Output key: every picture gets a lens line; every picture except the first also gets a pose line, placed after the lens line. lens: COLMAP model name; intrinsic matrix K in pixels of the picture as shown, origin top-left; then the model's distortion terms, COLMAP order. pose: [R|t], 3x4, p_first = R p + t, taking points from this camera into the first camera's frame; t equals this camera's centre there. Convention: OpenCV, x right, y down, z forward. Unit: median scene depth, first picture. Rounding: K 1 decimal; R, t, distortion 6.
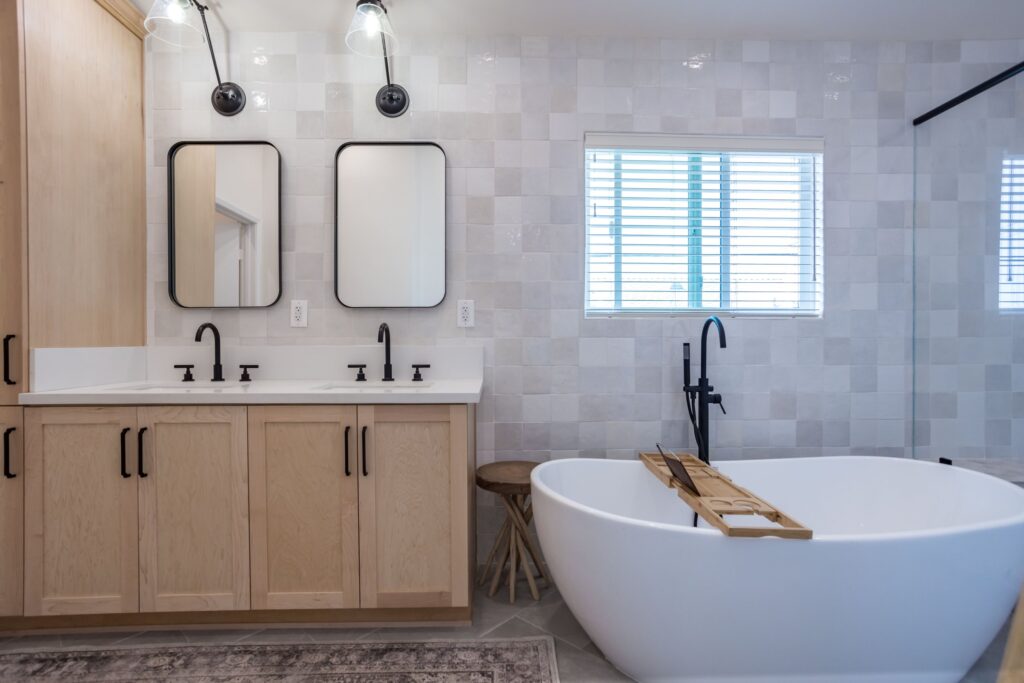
lens RADIAL K [[477.4, 0, 510.5], [0, 477.4, 342.4], [0, 0, 1]] dist [-0.022322, 0.018787]
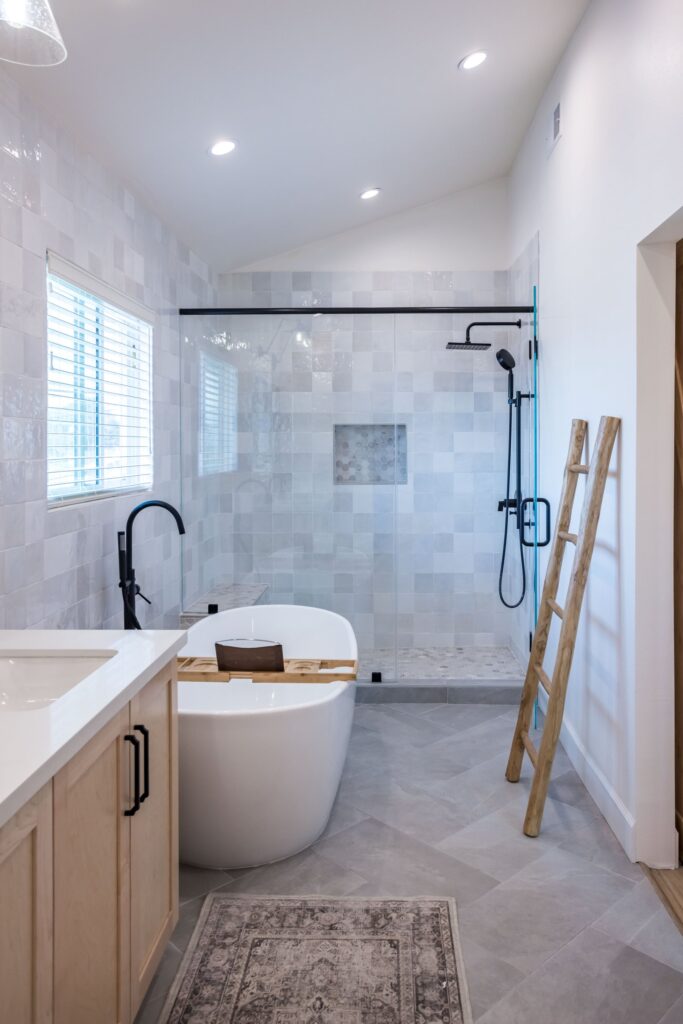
lens RADIAL K [[760.1, 0, 342.4], [0, 760.1, 458.0], [0, 0, 1]] dist [0.043614, -0.003796]
pose [[0.098125, -0.015679, 0.995051, -0.983526], [0.009800, 0.999843, 0.014788, -0.147757], [-0.995126, 0.008301, 0.098263, 0.473803]]
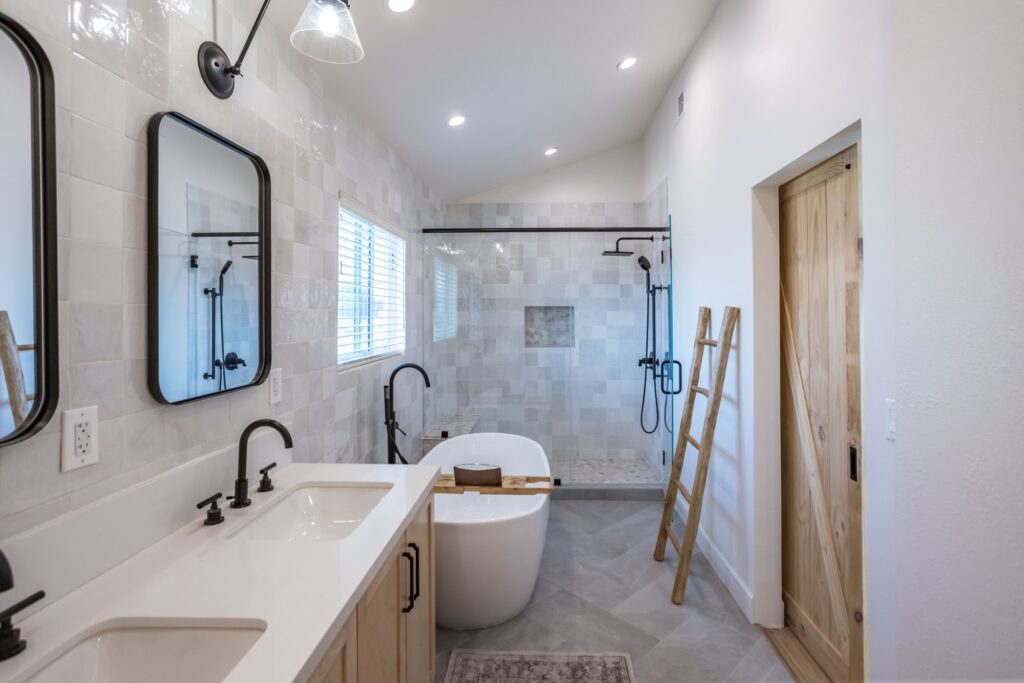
lens RADIAL K [[497.7, 0, 514.2], [0, 497.7, 311.0], [0, 0, 1]] dist [0.000049, 0.000045]
pose [[0.102701, 0.006386, 0.994692, -0.899709], [0.008635, 0.999936, -0.007311, -0.179114], [-0.994675, 0.009340, 0.102639, 0.545970]]
